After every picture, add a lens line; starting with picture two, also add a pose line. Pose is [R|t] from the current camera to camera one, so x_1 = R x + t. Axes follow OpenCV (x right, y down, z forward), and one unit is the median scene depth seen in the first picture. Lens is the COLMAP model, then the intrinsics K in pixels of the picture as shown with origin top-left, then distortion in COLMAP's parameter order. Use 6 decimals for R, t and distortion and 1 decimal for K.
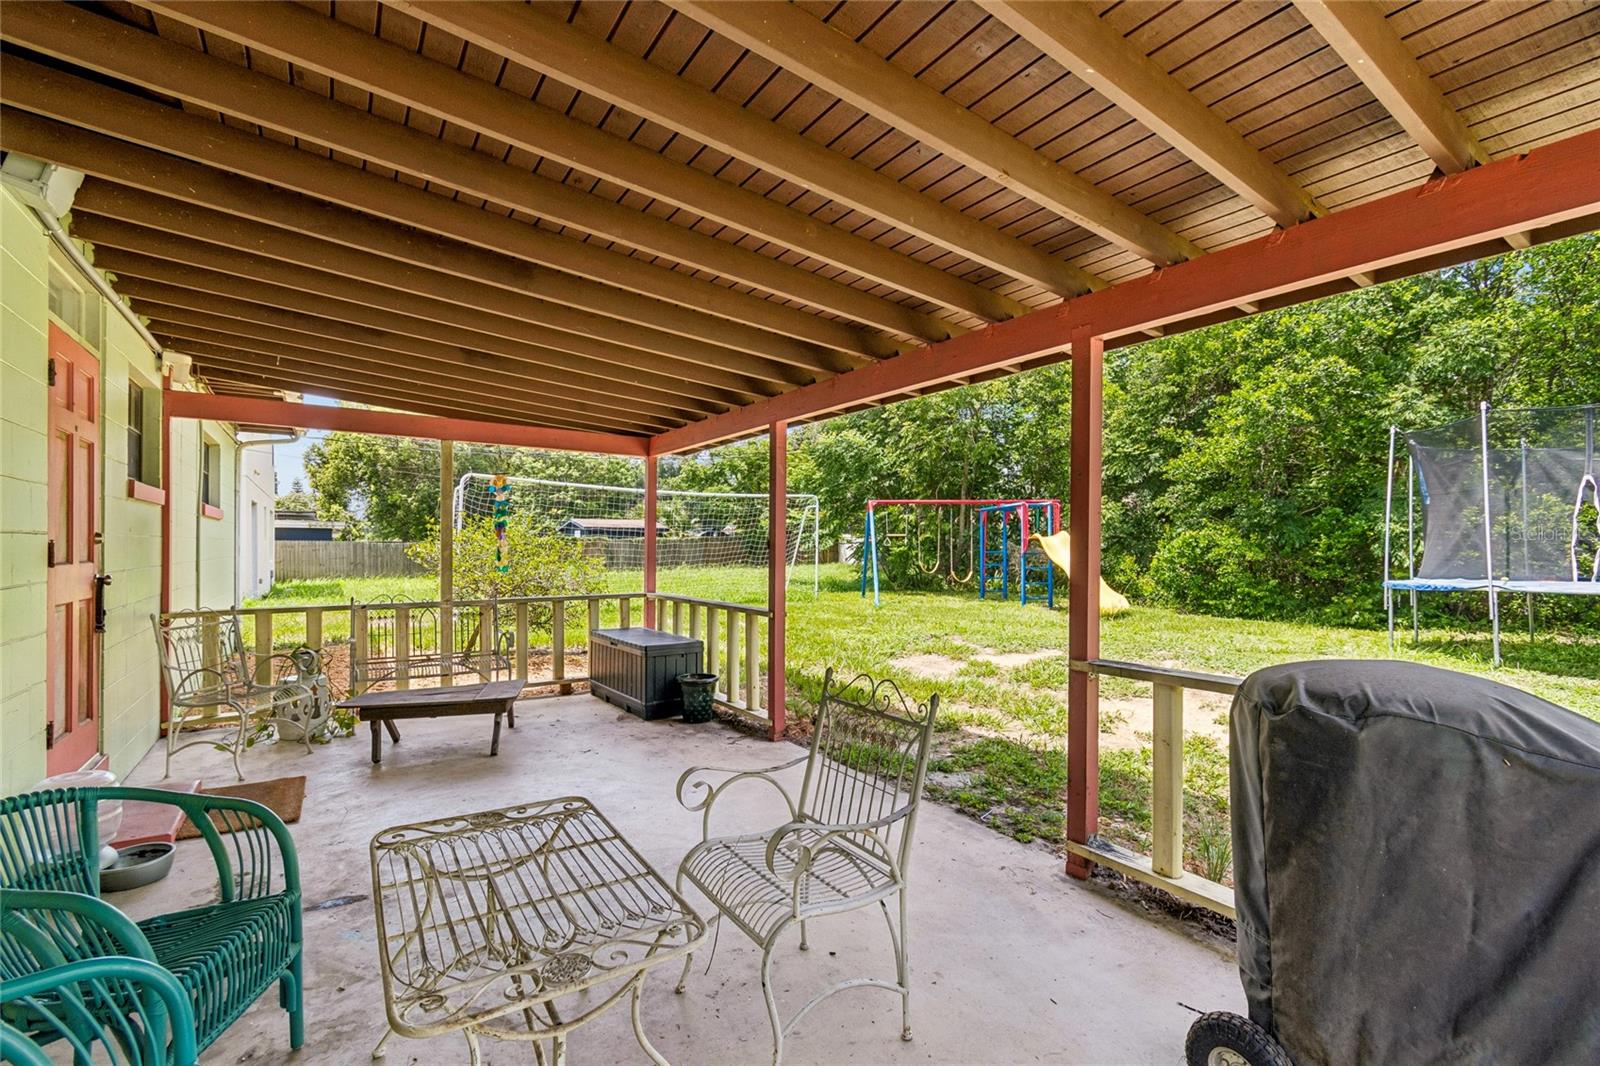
lens RADIAL K [[721.2, 0, 796.6], [0, 721.2, 544.3], [0, 0, 1]] dist [-0.000630, -0.000291]
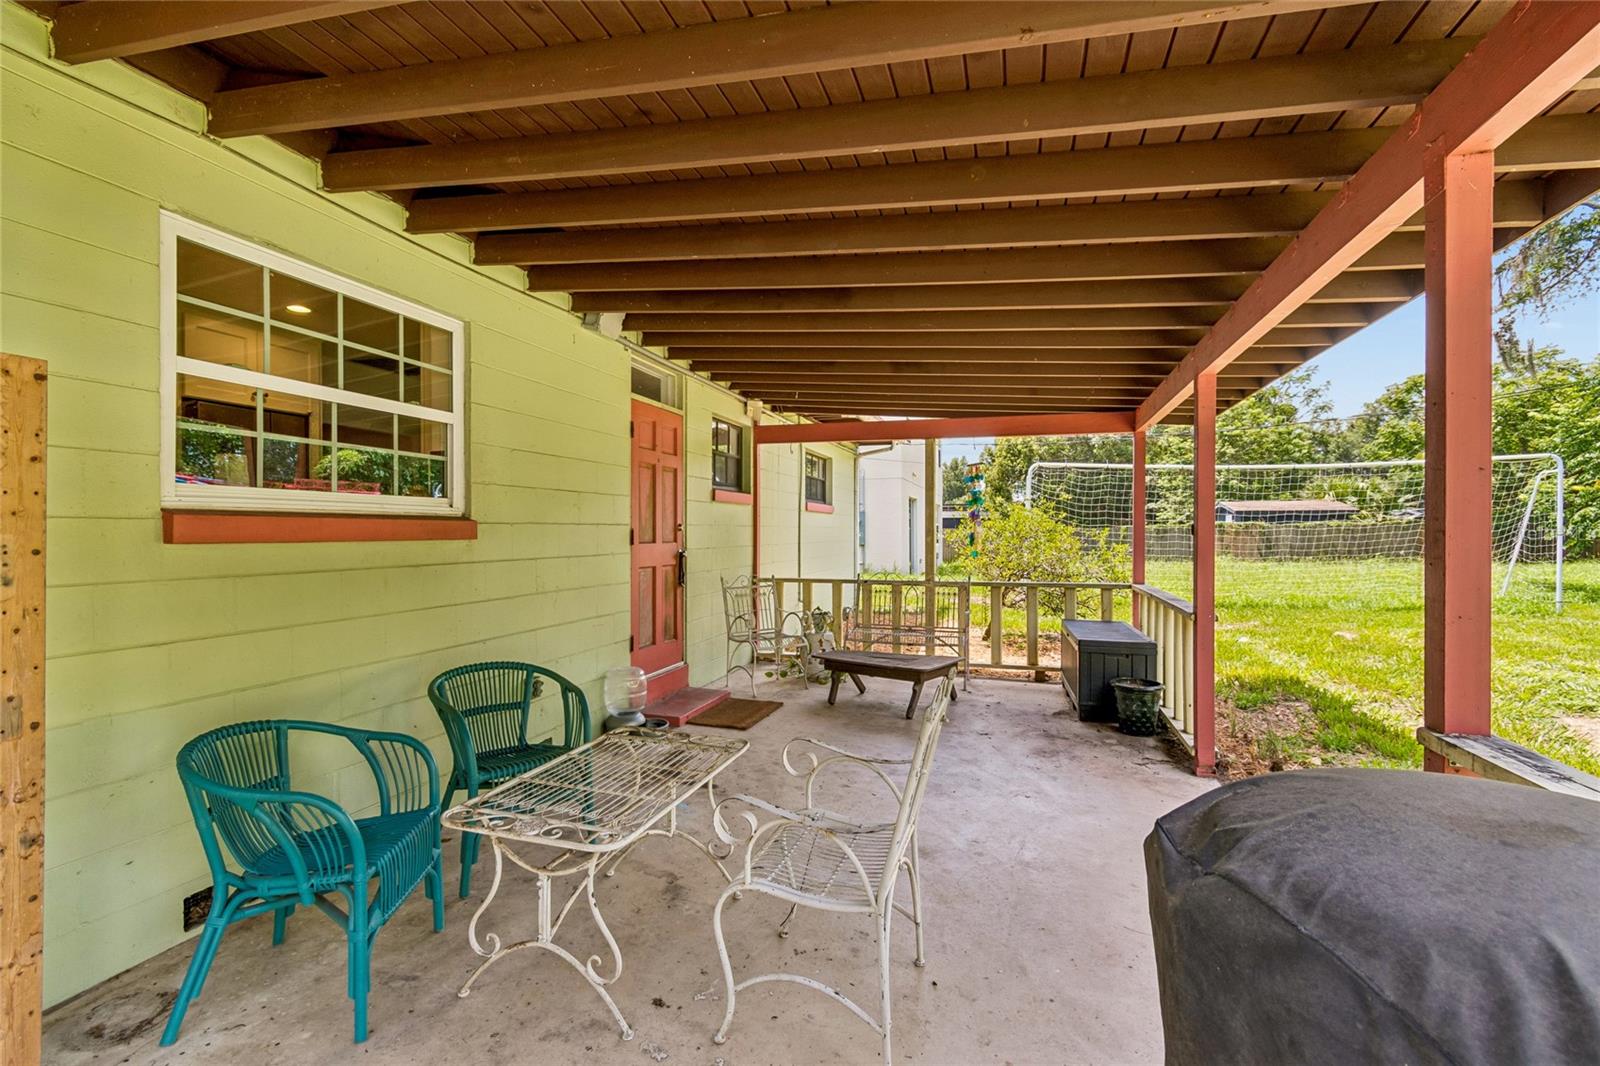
lens RADIAL K [[721.2, 0, 788.7], [0, 721.2, 532.7], [0, 0, 1]] dist [-0.000630, -0.000291]
pose [[0.609164, -0.001138, -0.793043, 0.300893], [0.002554, 0.999997, 0.000526, 0.001874], [0.793040, -0.002346, 0.609165, 0.142429]]
